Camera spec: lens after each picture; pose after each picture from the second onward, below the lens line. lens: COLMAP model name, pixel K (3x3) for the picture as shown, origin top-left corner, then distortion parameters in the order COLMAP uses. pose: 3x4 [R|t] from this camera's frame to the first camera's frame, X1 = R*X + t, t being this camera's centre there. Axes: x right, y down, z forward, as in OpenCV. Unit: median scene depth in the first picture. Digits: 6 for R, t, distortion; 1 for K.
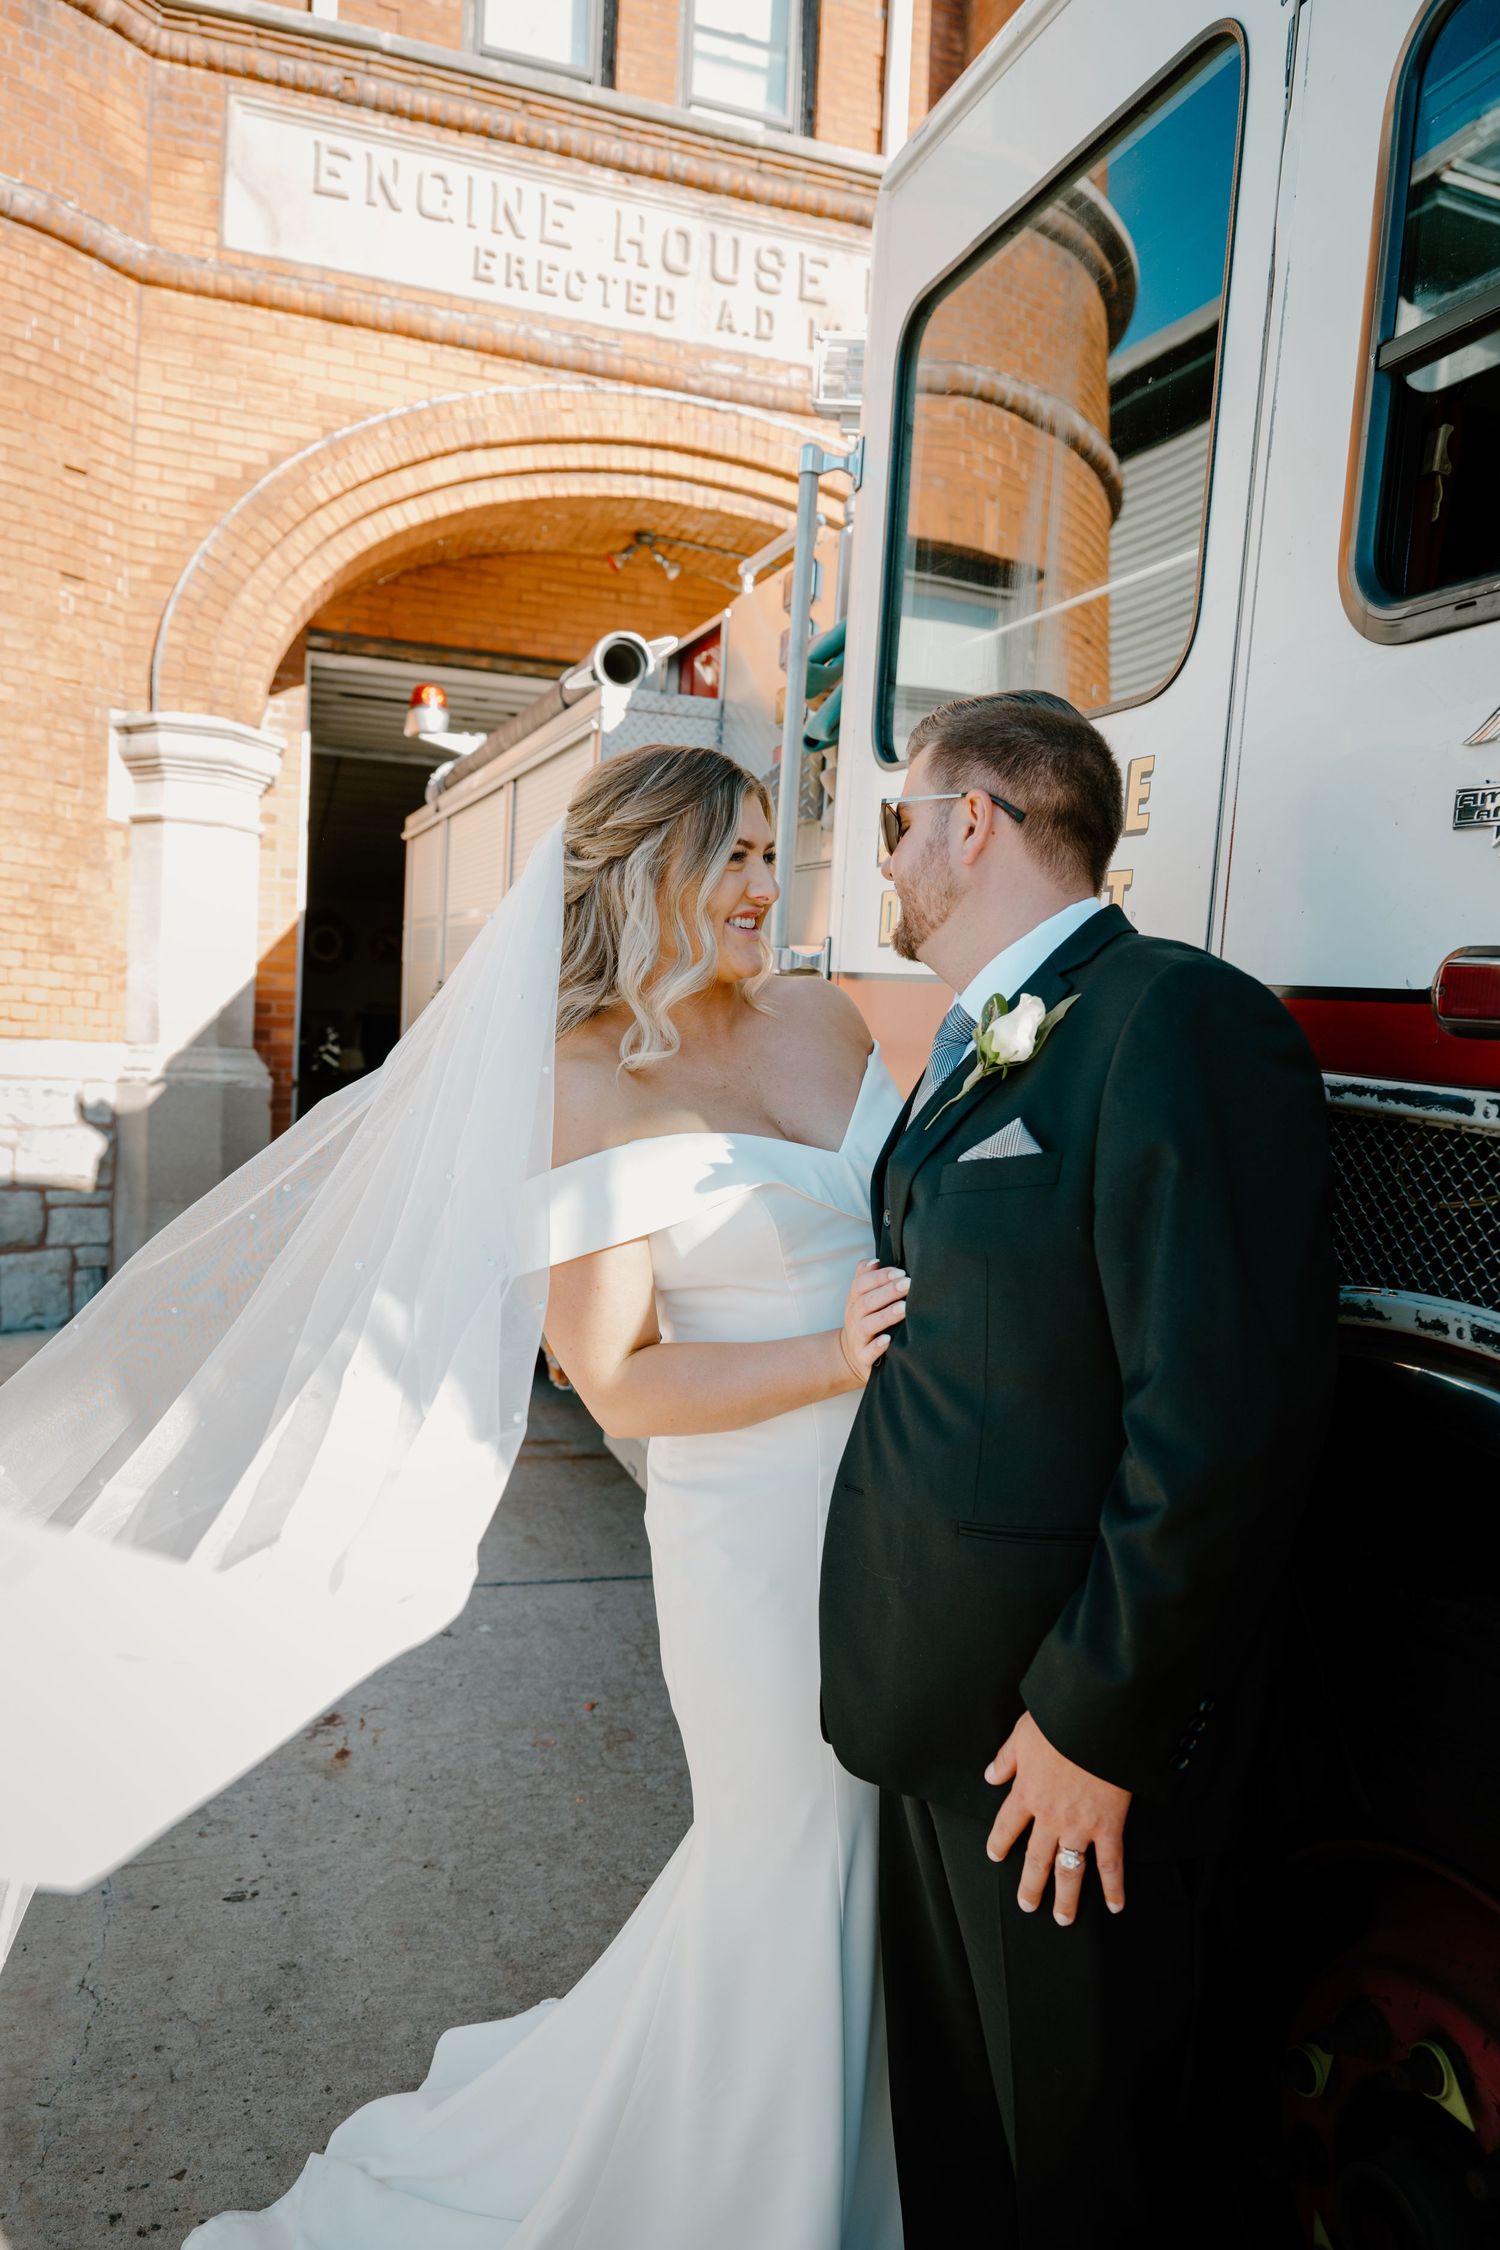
lens RADIAL K [[1517.4, 0, 740.5], [0, 1517.4, 1131.9], [0, 0, 1]] dist [-0.000135, -0.001675]
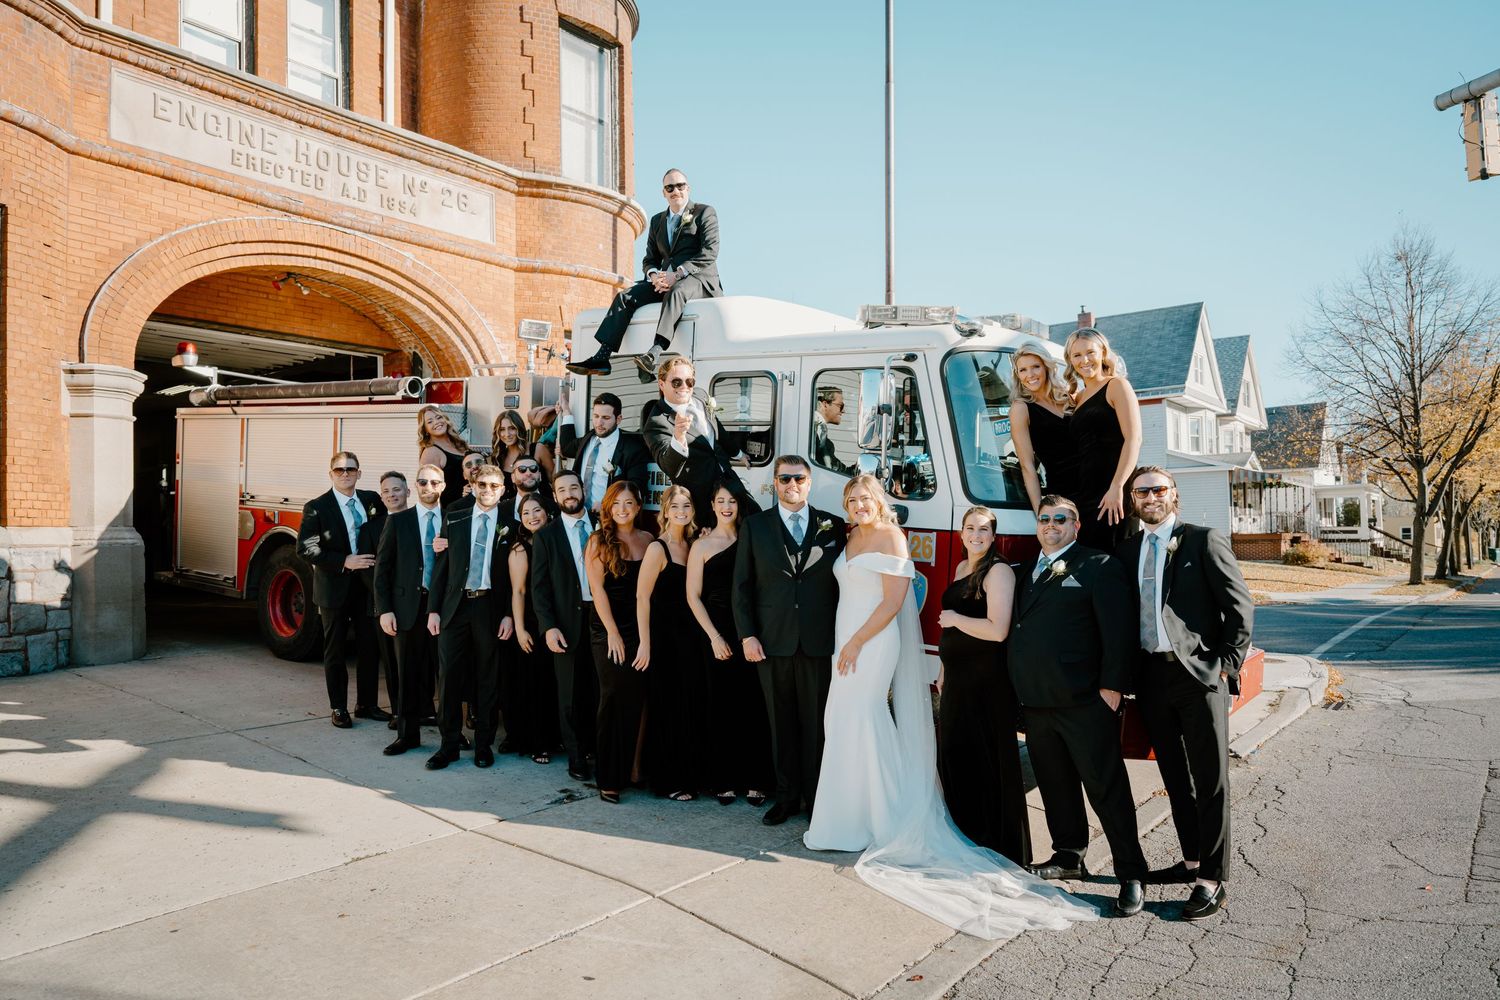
lens RADIAL K [[1011.6, 0, 752.4], [0, 1011.6, 500.8], [0, 0, 1]] dist [-0.000135, -0.001675]
pose [[0.817139, -0.031034, 0.575604, -0.427052], [0.060408, 0.997662, -0.031968, 0.003909], [-0.573266, 0.060893, 0.817103, -0.583421]]
